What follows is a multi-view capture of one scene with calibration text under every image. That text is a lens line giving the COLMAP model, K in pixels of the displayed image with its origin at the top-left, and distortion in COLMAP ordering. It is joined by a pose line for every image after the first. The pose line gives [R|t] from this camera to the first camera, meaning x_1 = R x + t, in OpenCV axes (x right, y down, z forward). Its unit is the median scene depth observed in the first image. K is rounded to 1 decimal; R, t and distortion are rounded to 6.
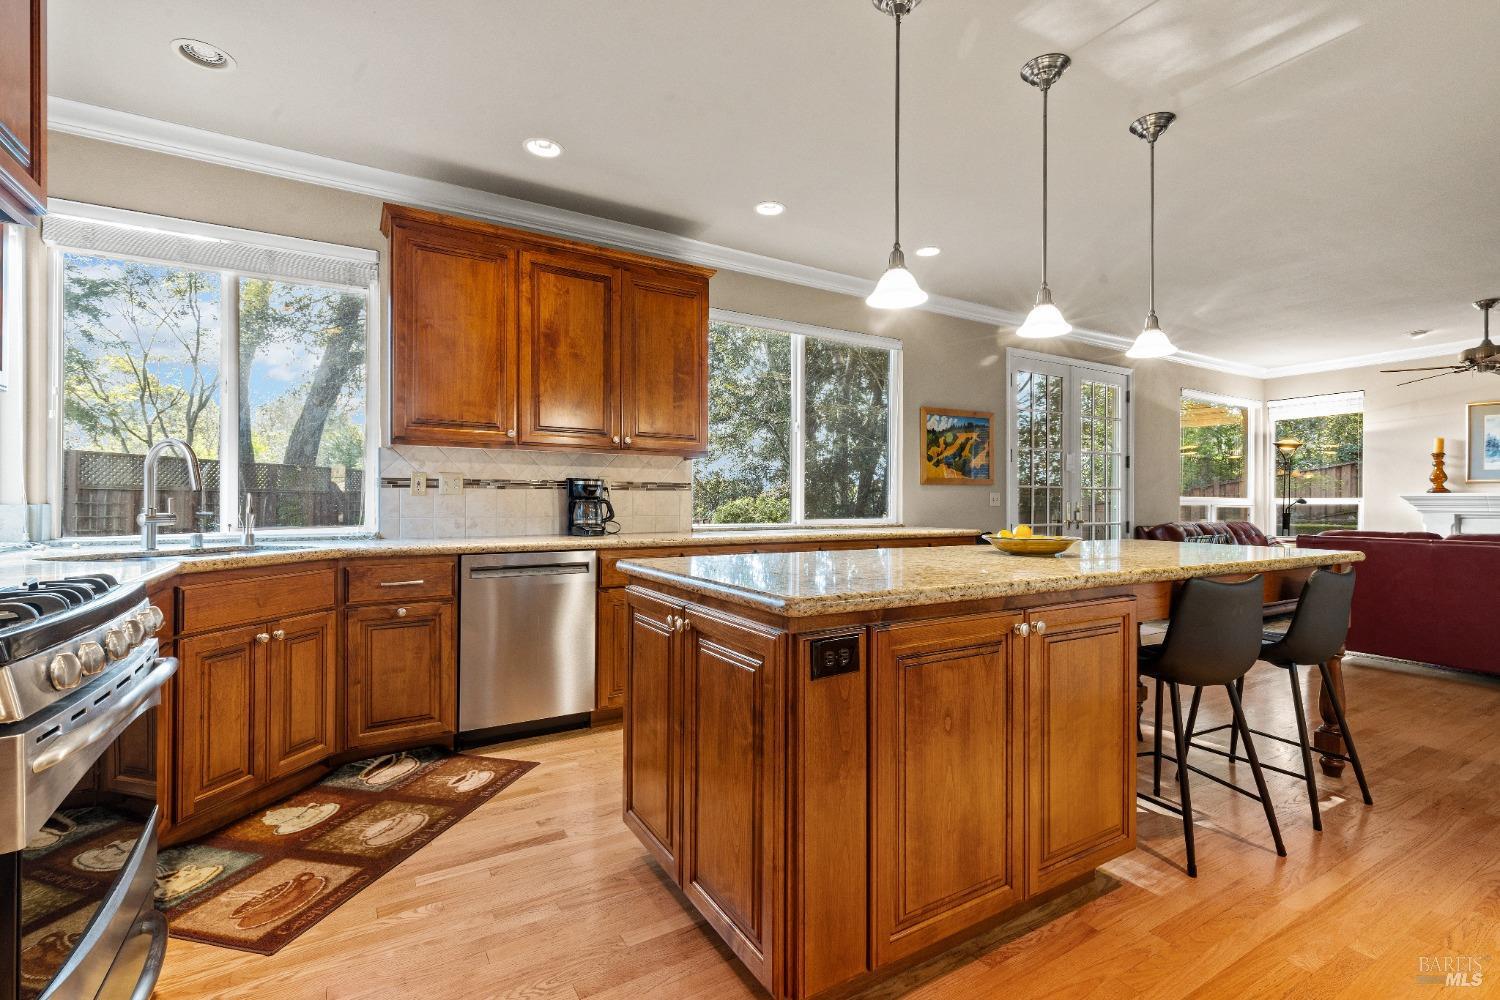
lens RADIAL K [[676.8, 0, 754.7], [0, 676.8, 501.9], [0, 0, 1]] dist [0.003329, -0.000508]
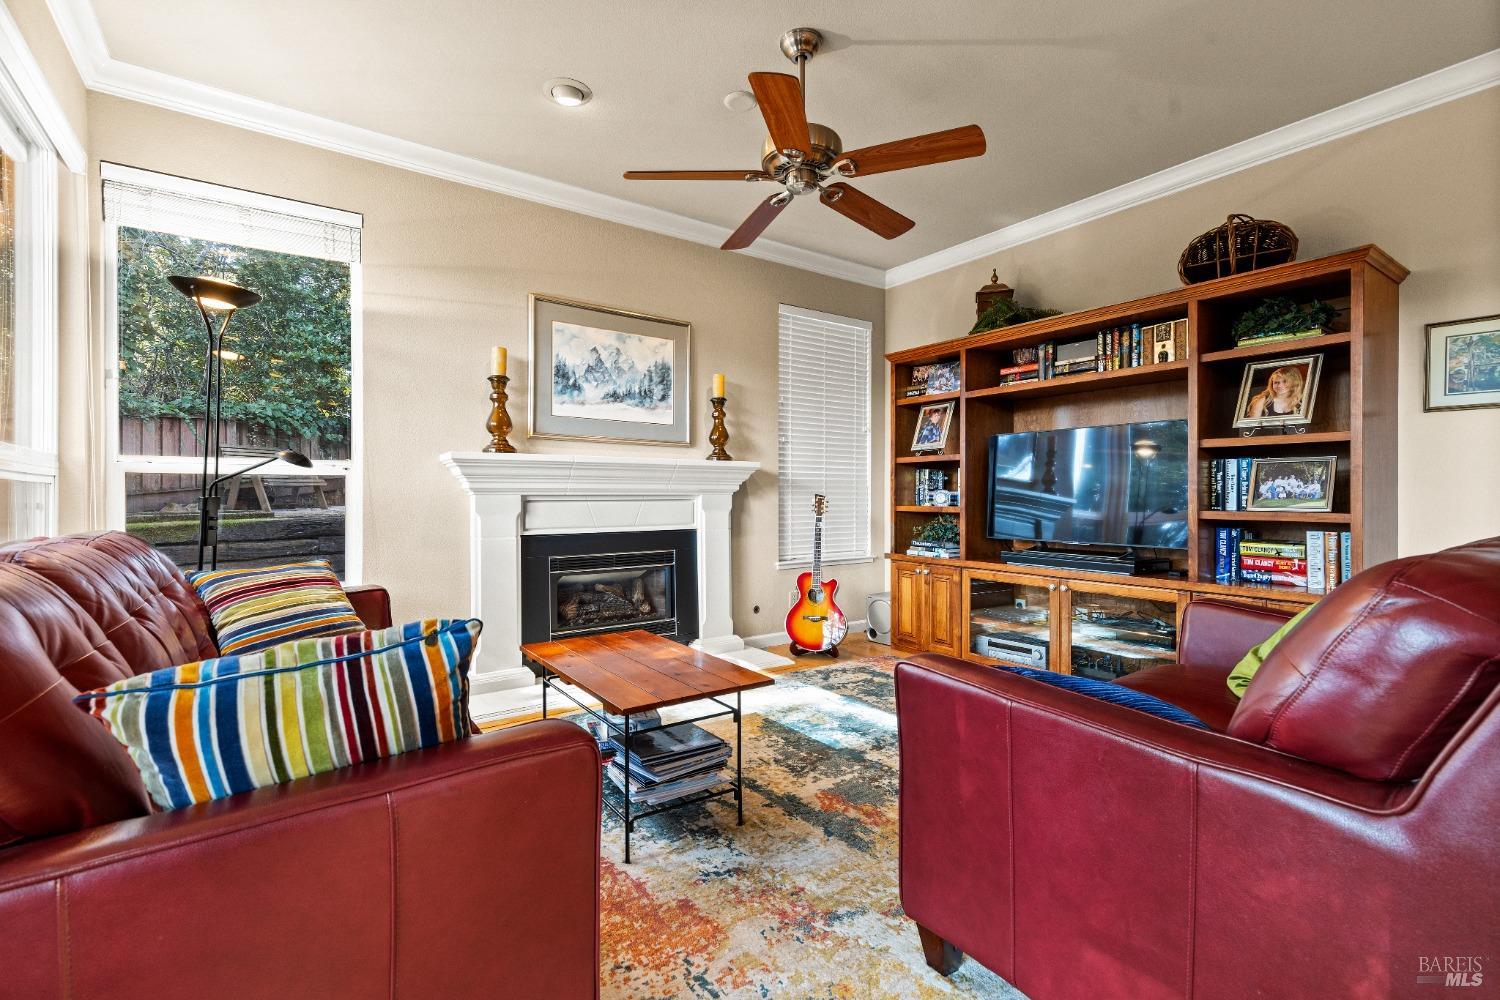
lens RADIAL K [[676.8, 0, 749.6], [0, 676.8, 496.5], [0, 0, 1]] dist [0.003329, -0.000508]
pose [[-0.071678, 0.001187, 0.997427, 0.481775], [0.000827, 0.999999, -0.001130, 0.020305], [-0.997427, 0.000744, -0.071679, 0.849513]]
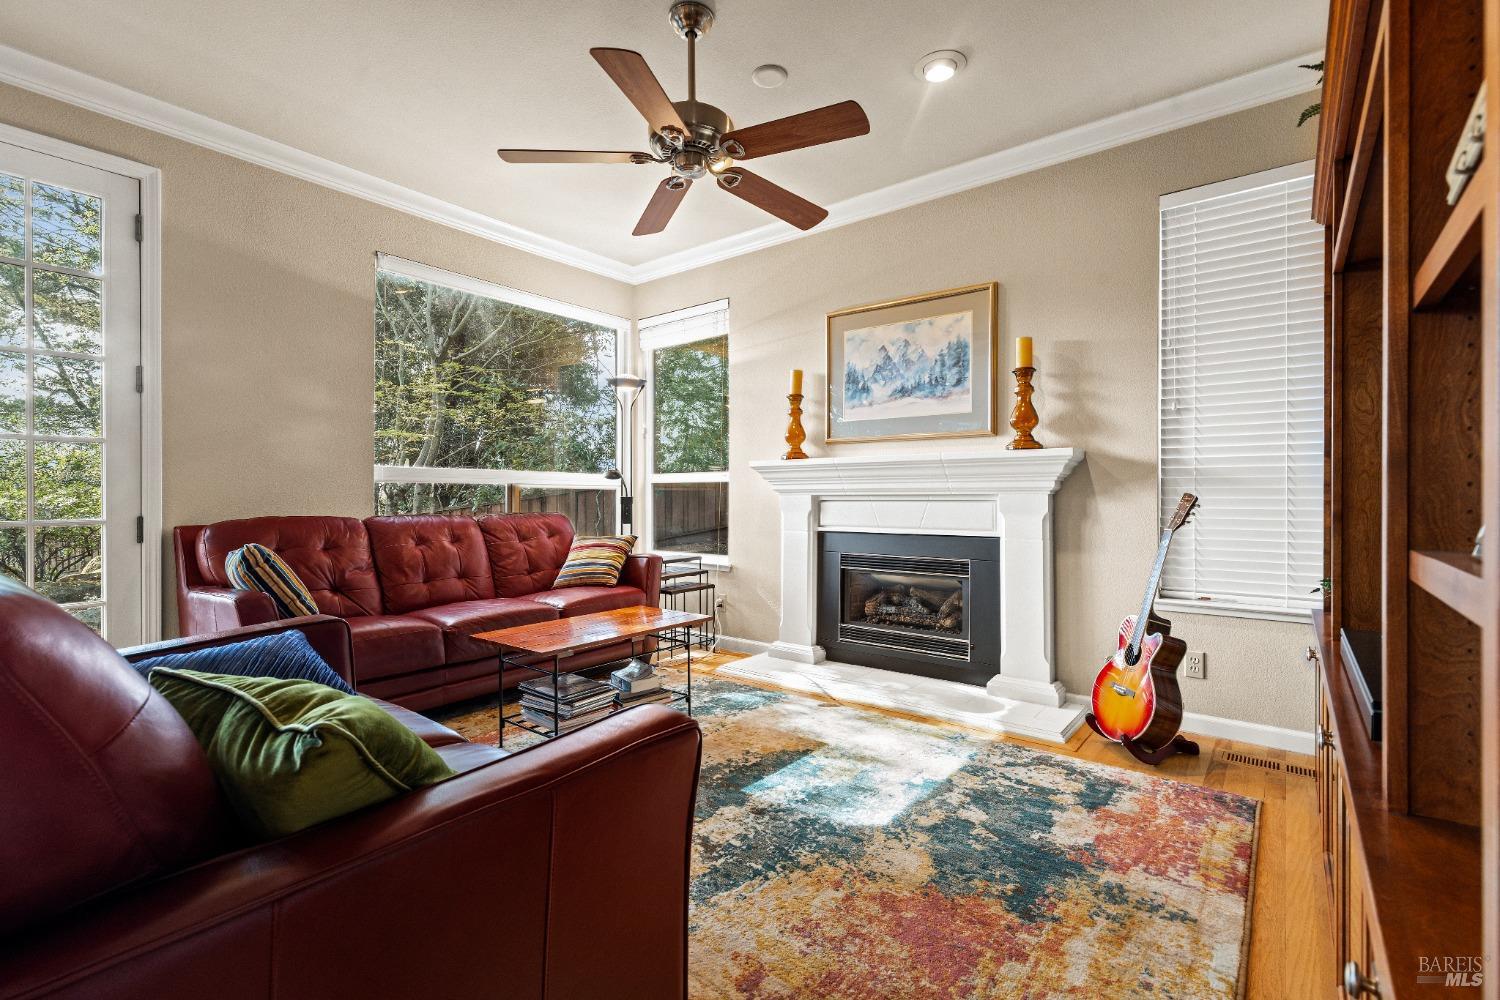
lens RADIAL K [[676.8, 0, 742.3], [0, 676.8, 497.3], [0, 0, 1]] dist [0.003329, -0.000508]
pose [[0.939475, -0.004585, 0.342586, 0.756788], [0.002791, 0.999980, 0.005728, 0.016693], [-0.342606, -0.004425, 0.939469, 0.446855]]
